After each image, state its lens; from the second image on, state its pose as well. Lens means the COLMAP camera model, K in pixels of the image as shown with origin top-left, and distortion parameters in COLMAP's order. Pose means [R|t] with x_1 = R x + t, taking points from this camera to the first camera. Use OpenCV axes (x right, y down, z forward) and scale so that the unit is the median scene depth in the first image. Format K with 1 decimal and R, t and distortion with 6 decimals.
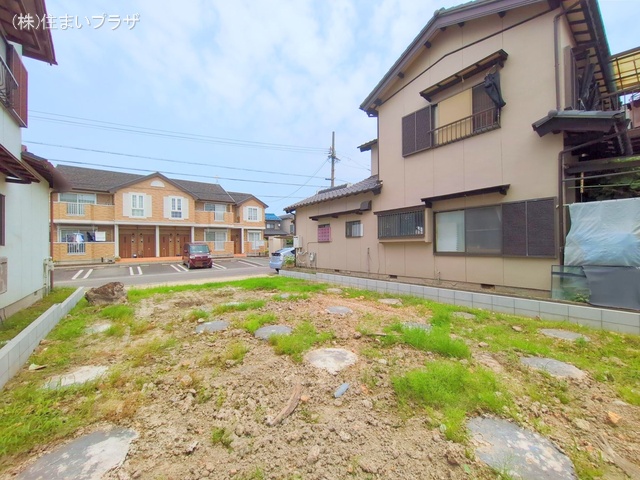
lens RADIAL K [[255.0, 0, 323.0], [0, 255.0, 238.4], [0, 0, 1]] dist [0.001478, -0.001059]
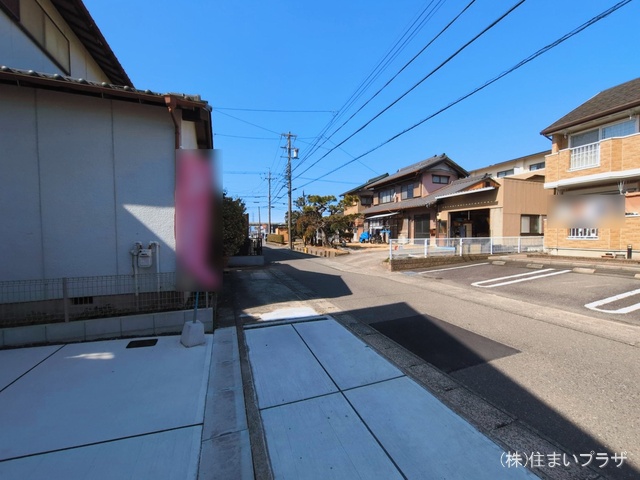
lens RADIAL K [[255.0, 0, 316.9], [0, 255.0, 243.7], [0, 0, 1]] dist [0.001478, -0.001059]
pose [[-0.315243, 0.055125, -0.947409, -0.218641], [0.038367, 0.998236, 0.045316, 0.021878], [0.948235, -0.022064, -0.316801, 0.527251]]
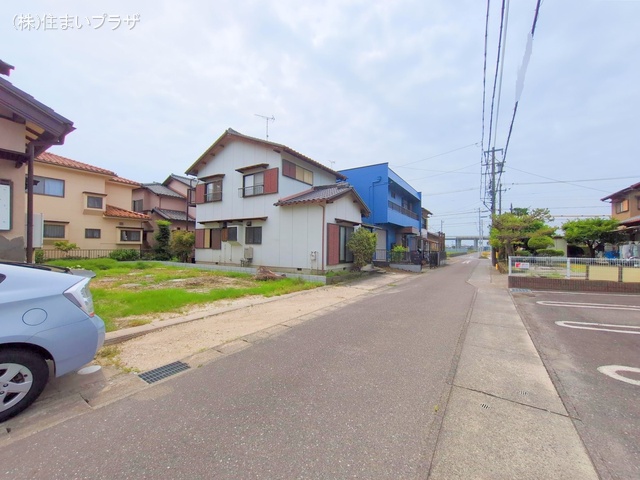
lens RADIAL K [[263.5, 0, 316.2], [0, 263.5, 240.8], [0, 0, 1]] dist [-0.007452, 0.001409]
pose [[-0.957619, -0.004733, -0.288001, -0.205938], [0.008758, 0.998924, -0.045538, 0.028700], [0.287906, -0.046130, -0.956547, 0.871308]]
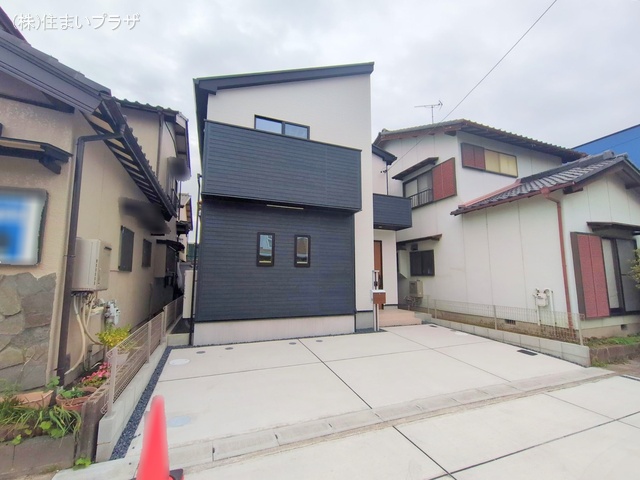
lens RADIAL K [[277.8, 0, 325.2], [0, 277.8, 242.9], [0, 0, 1]] dist [0.009471, -0.001713]
pose [[-0.957808, 0.048056, 0.283363, -0.223819], [0.004455, 0.988286, -0.152547, 0.021026], [-0.287375, -0.144849, -0.946802, 0.702868]]
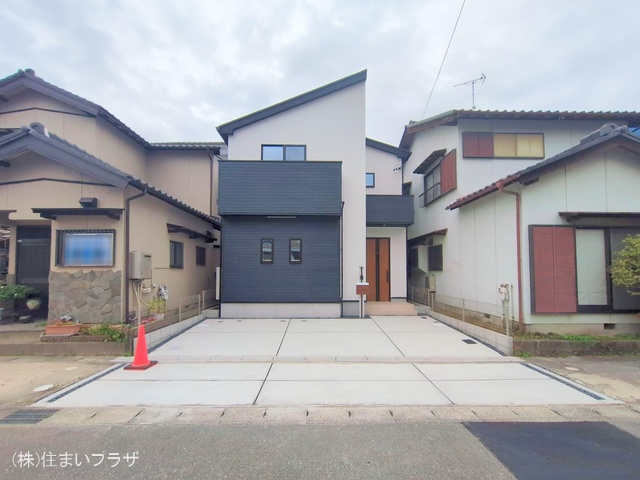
lens RADIAL K [[289.1, 0, 315.1], [0, 289.1, 257.8], [0, 0, 1]] dist [0.007227, 0.000356]
pose [[-0.781823, 0.043343, 0.621992, -0.395060], [-0.006472, 0.996963, -0.077608, 0.023424], [-0.623467, -0.064701, -0.779168, 0.715130]]
